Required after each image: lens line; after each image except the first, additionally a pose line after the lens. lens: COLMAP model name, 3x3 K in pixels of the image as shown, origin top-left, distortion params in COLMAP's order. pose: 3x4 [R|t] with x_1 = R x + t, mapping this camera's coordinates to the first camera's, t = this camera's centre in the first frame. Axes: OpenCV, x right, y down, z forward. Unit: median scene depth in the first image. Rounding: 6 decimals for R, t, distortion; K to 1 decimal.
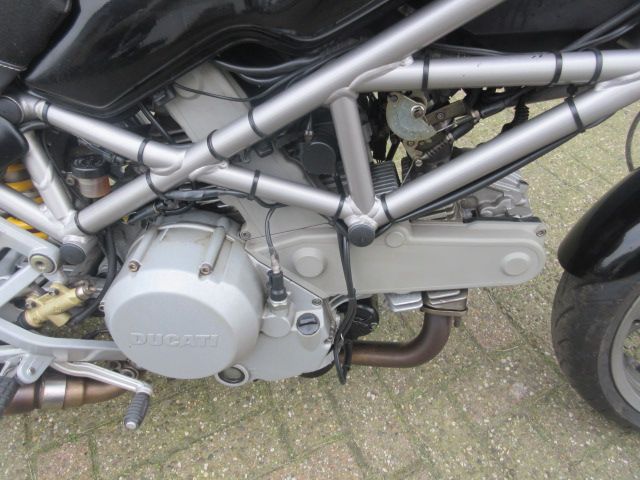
lens RADIAL K [[464.9, 0, 320.0], [0, 464.9, 240.0], [0, 0, 1]] dist [0.003977, 0.004090]
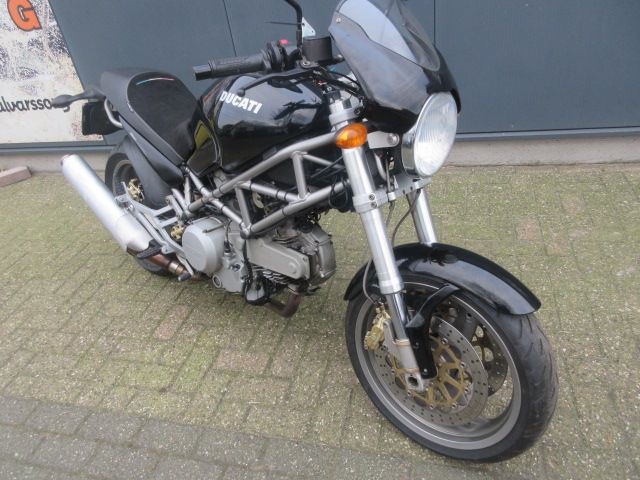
lens RADIAL K [[464.9, 0, 320.0], [0, 464.9, 240.0], [0, 0, 1]] dist [0.003977, 0.004090]
pose [[0.768918, 0.293210, -0.568149, 1.878344], [-0.378237, 0.925066, -0.034489, -0.055063], [0.515463, 0.241415, 0.822202, -0.998401]]
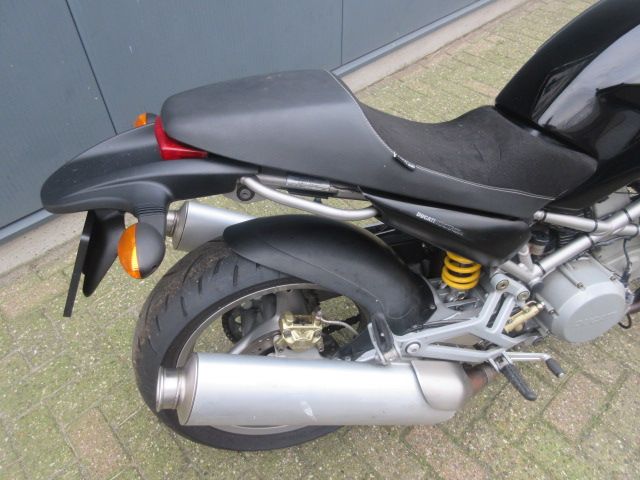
lens RADIAL K [[464.9, 0, 320.0], [0, 464.9, 240.0], [0, 0, 1]] dist [0.003977, 0.004090]
pose [[0.955697, -0.205493, 0.210751, -1.597895], [0.204710, 0.978483, 0.025770, -0.349652], [-0.211511, 0.018514, 0.977200, -0.561564]]
